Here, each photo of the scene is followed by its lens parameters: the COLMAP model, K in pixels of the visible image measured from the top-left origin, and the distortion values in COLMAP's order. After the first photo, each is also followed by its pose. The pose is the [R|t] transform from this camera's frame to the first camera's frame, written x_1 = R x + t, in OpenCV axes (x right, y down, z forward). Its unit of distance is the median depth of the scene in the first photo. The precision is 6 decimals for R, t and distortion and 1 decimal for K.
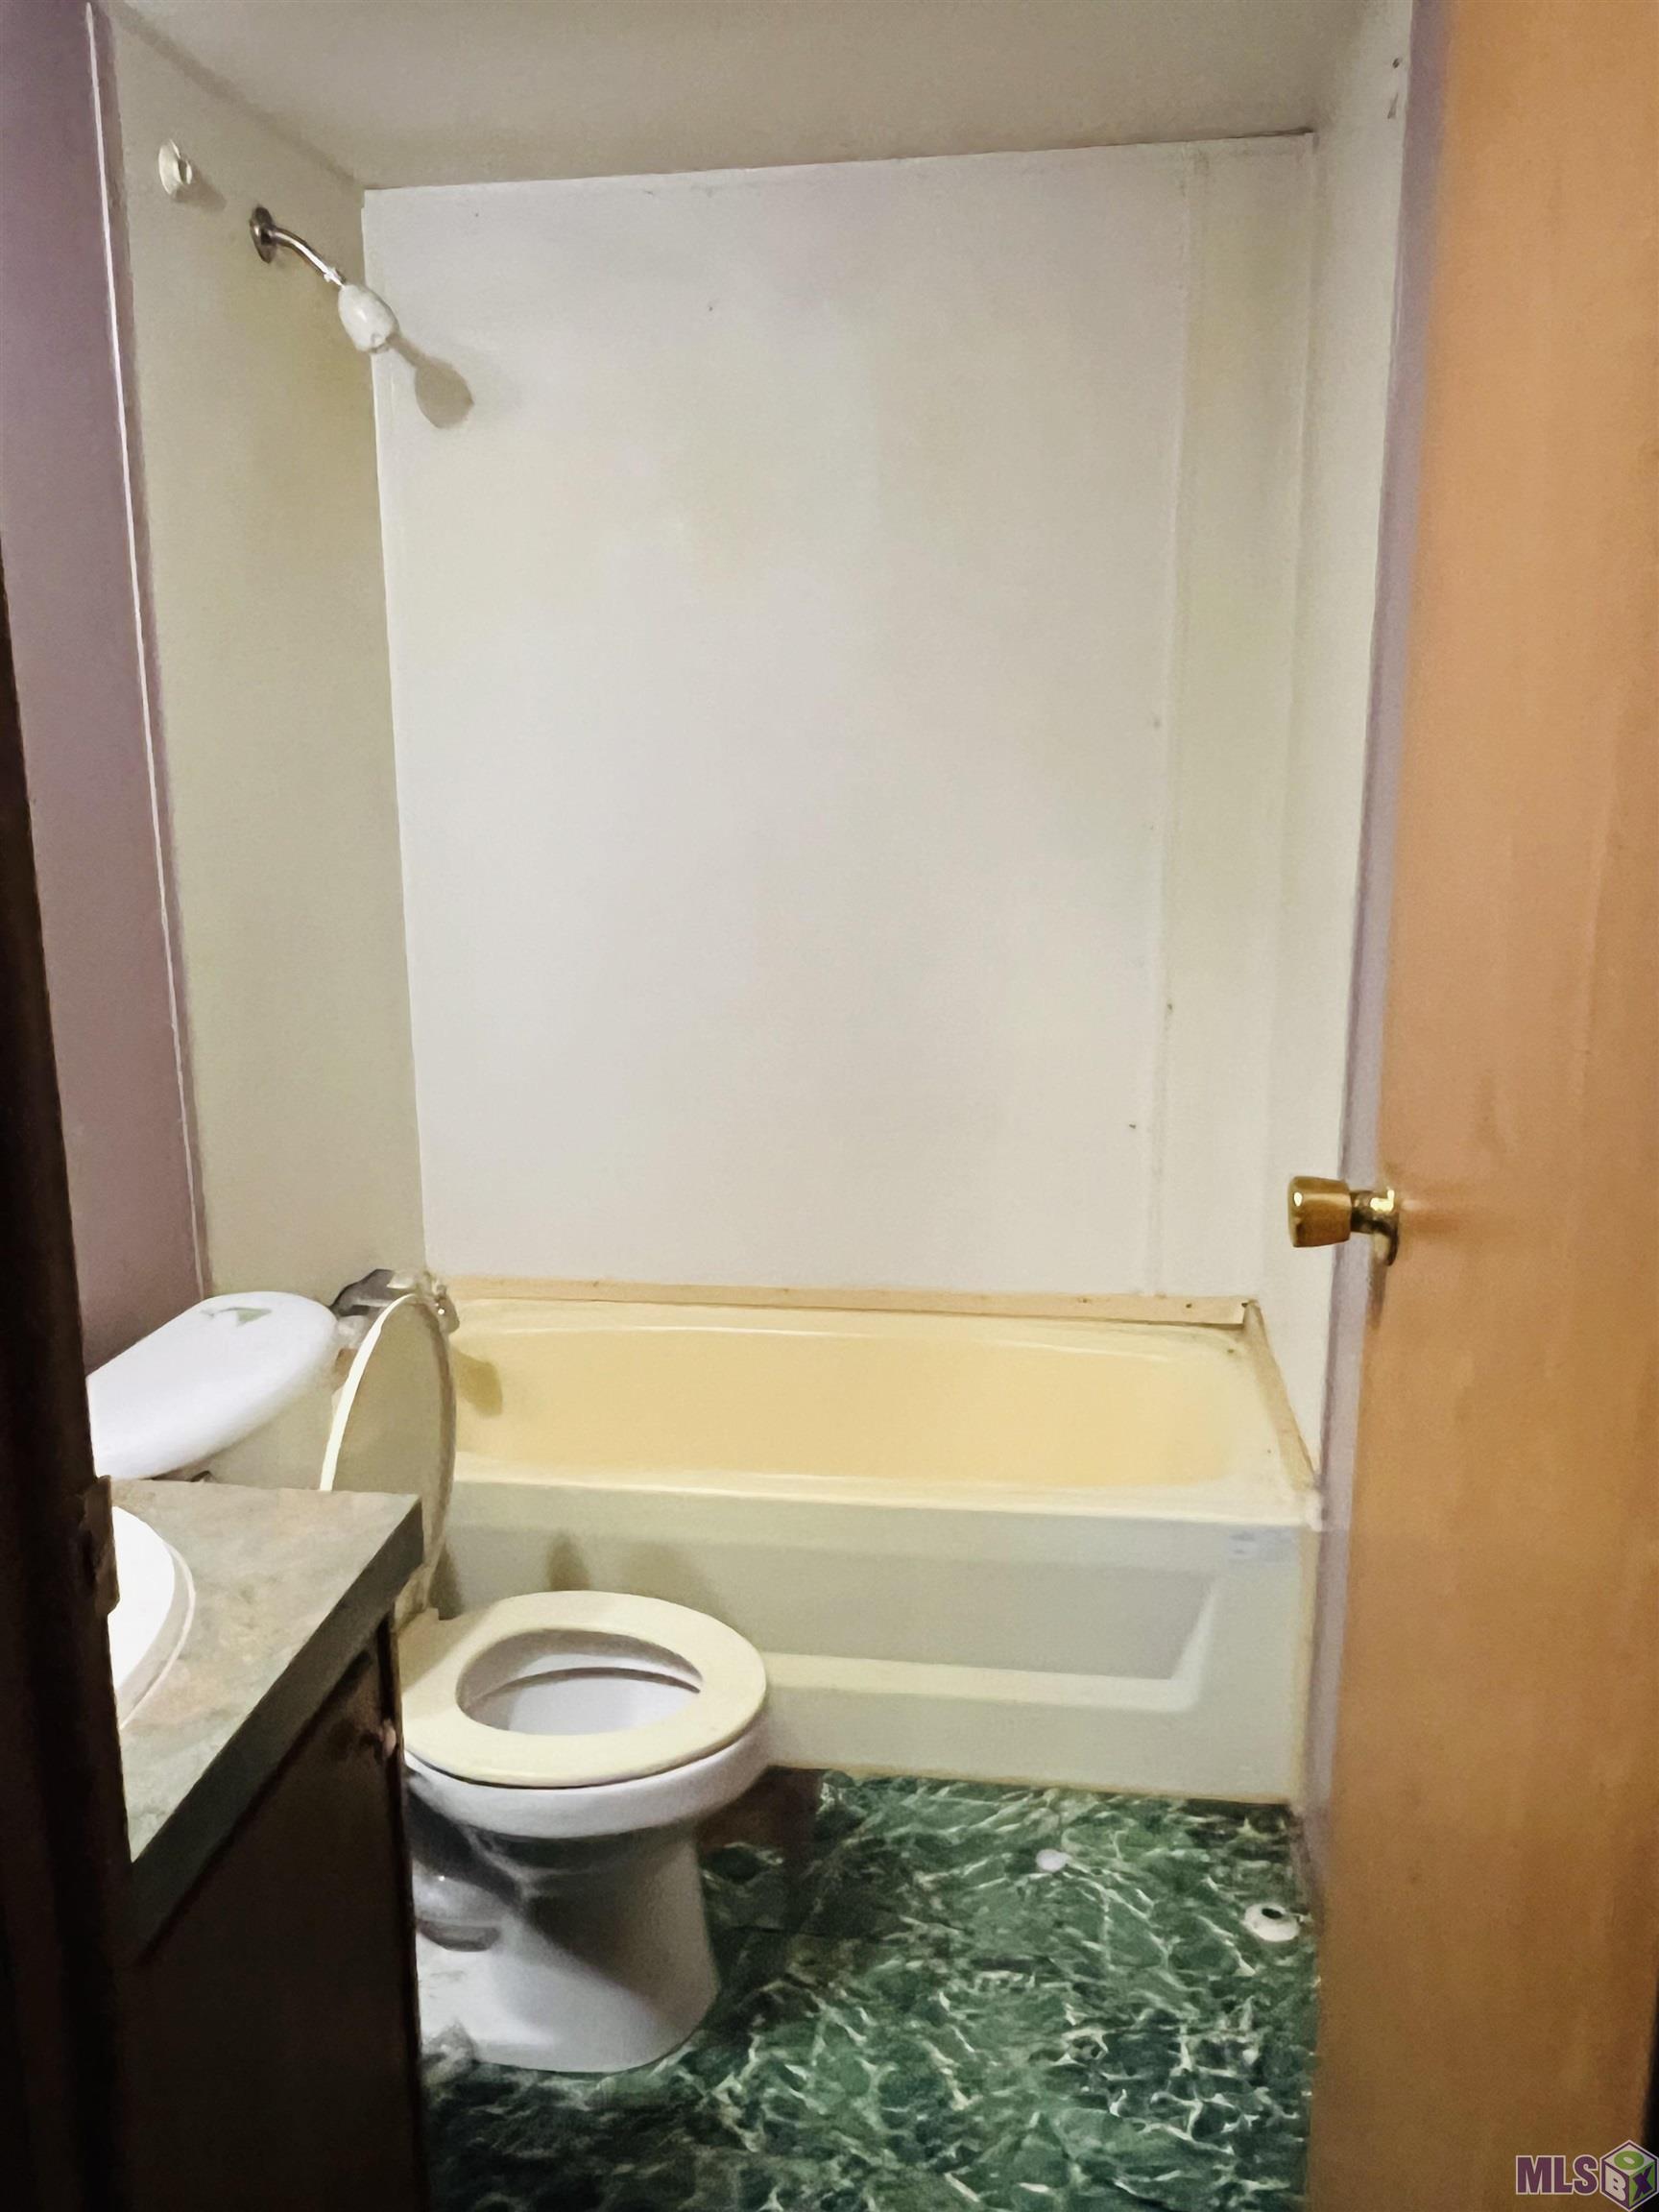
lens RADIAL K [[1700.6, 0, 829.0], [0, 1700.6, 1105.2], [0, 0, 1]] dist [-0.013461, -0.005471]
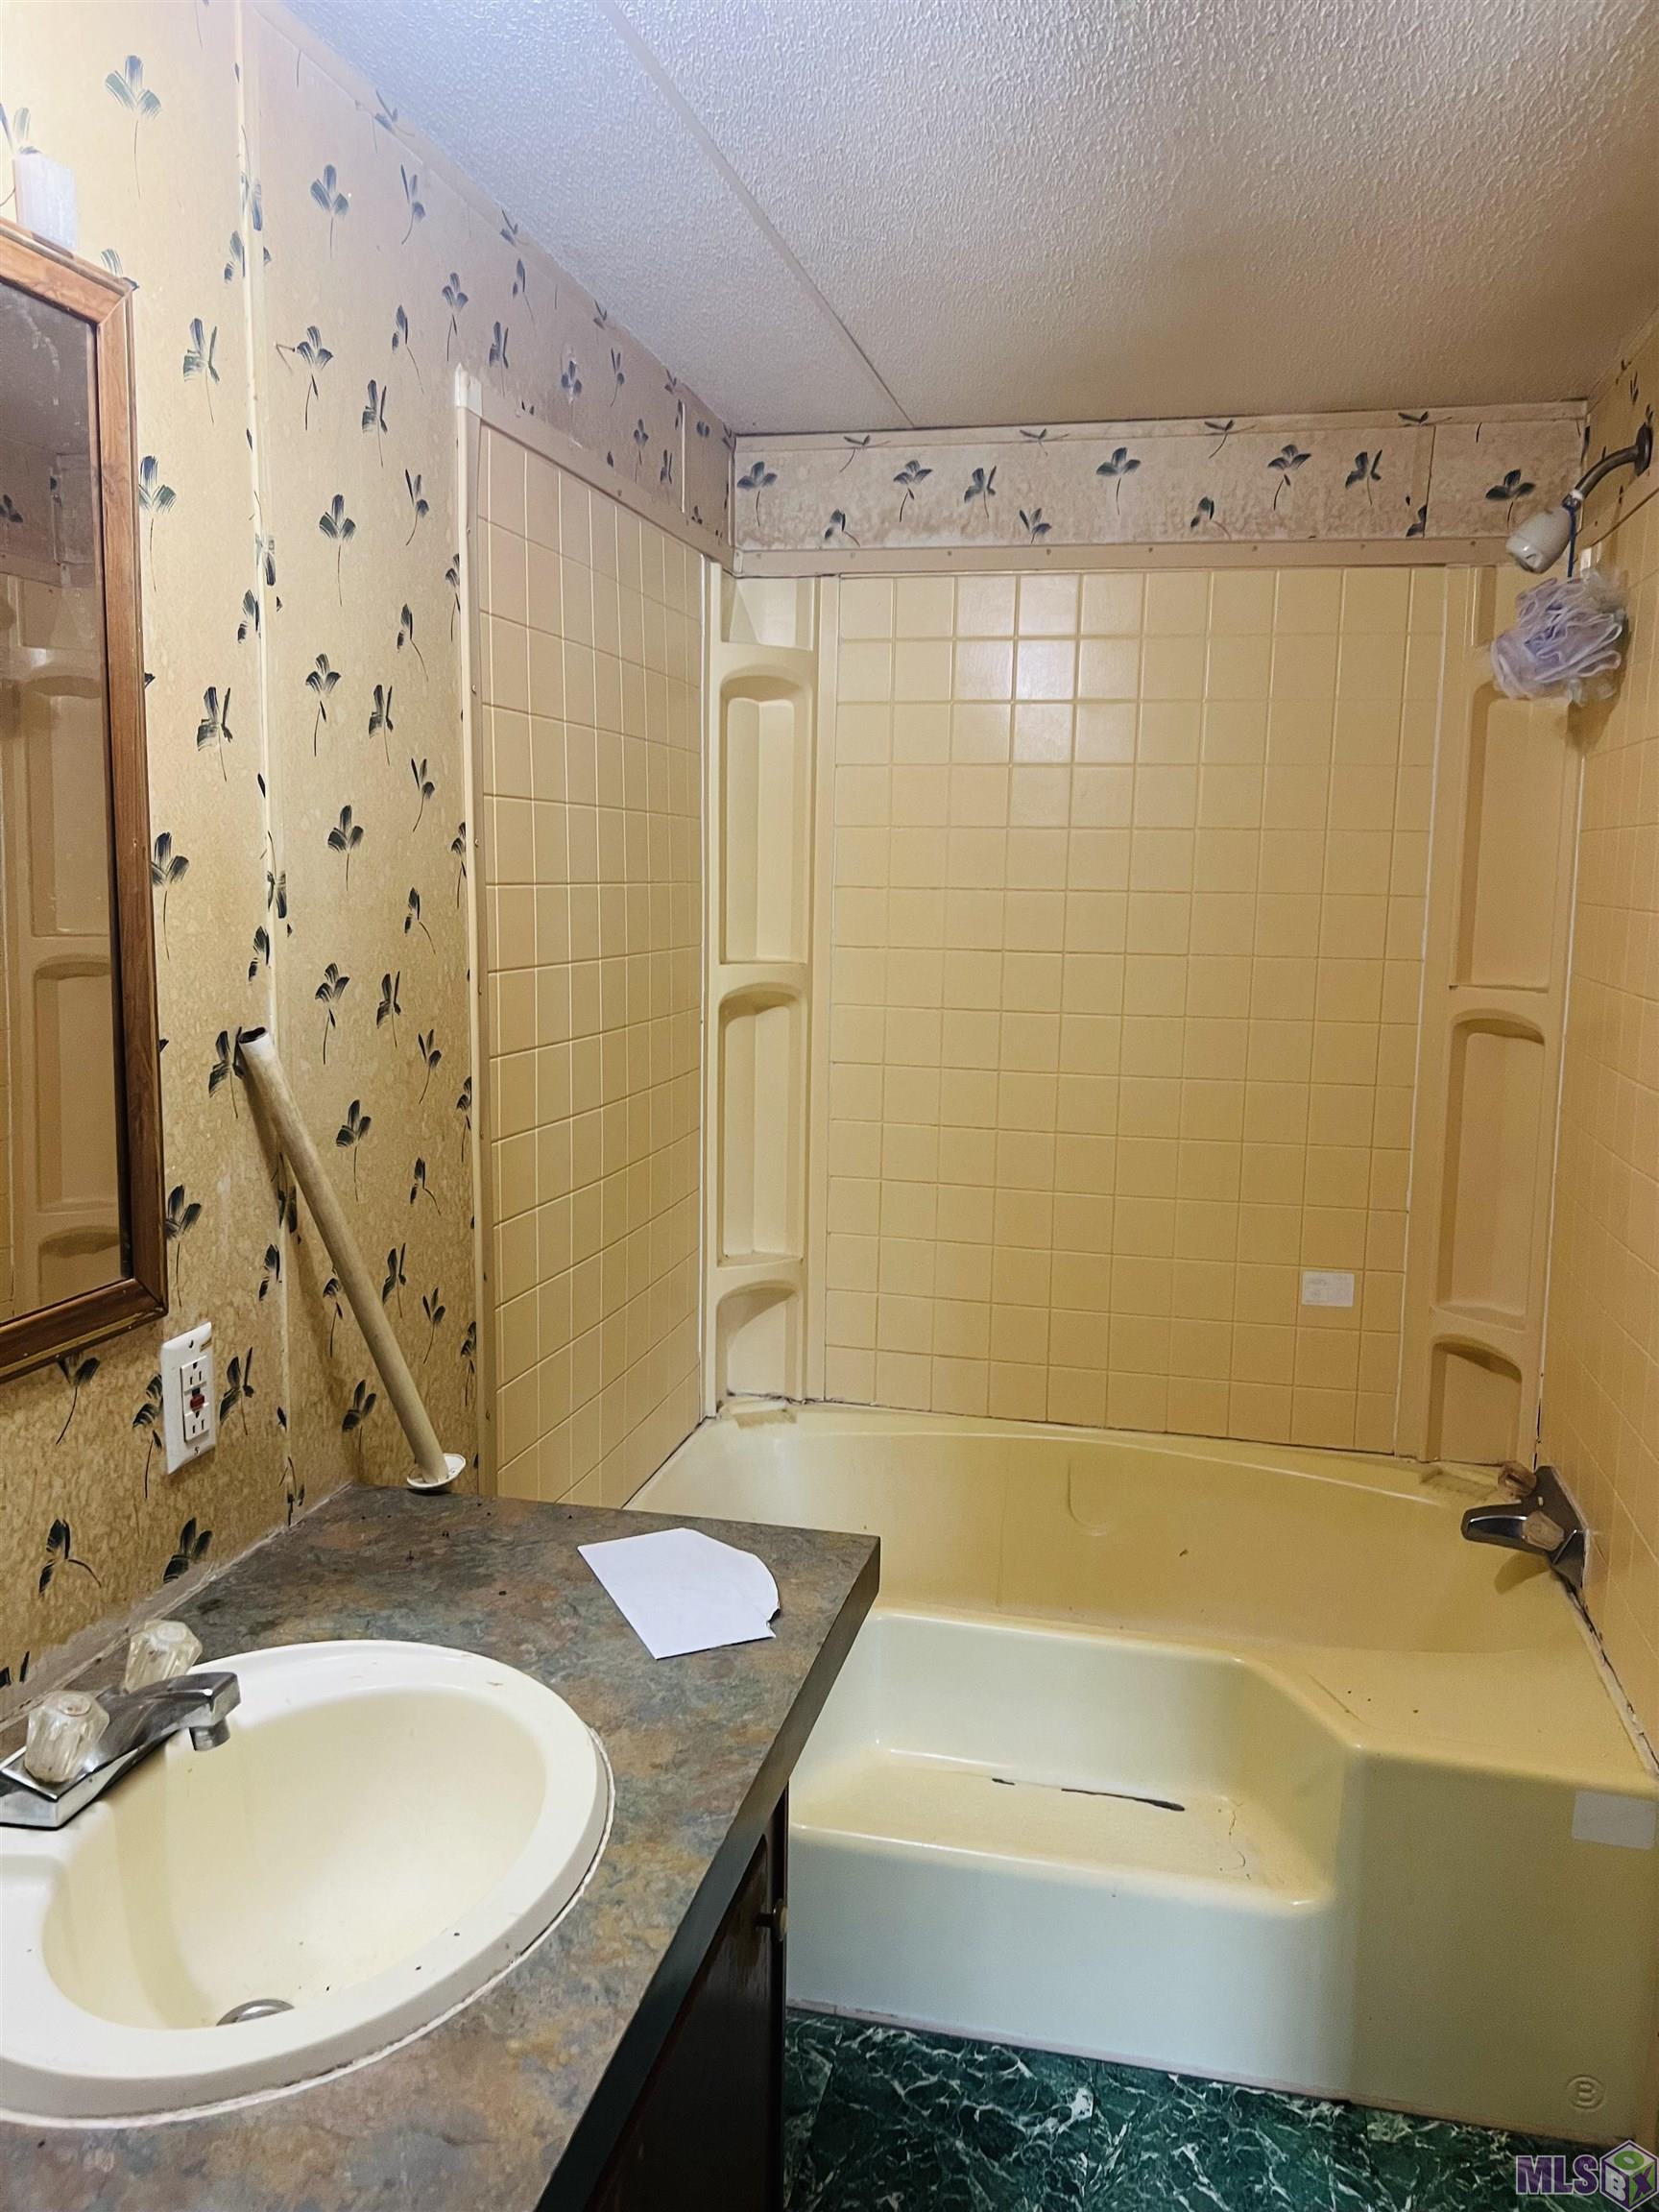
lens RADIAL K [[1700.6, 0, 827.7], [0, 1700.6, 1106.3], [0, 0, 1]] dist [-0.013461, -0.005471]
pose [[-0.994465, -0.032259, 0.099991, 0.222819], [0.005800, 0.933392, 0.358812, -0.441690], [-0.104906, 0.357406, -0.928039, 1.789619]]
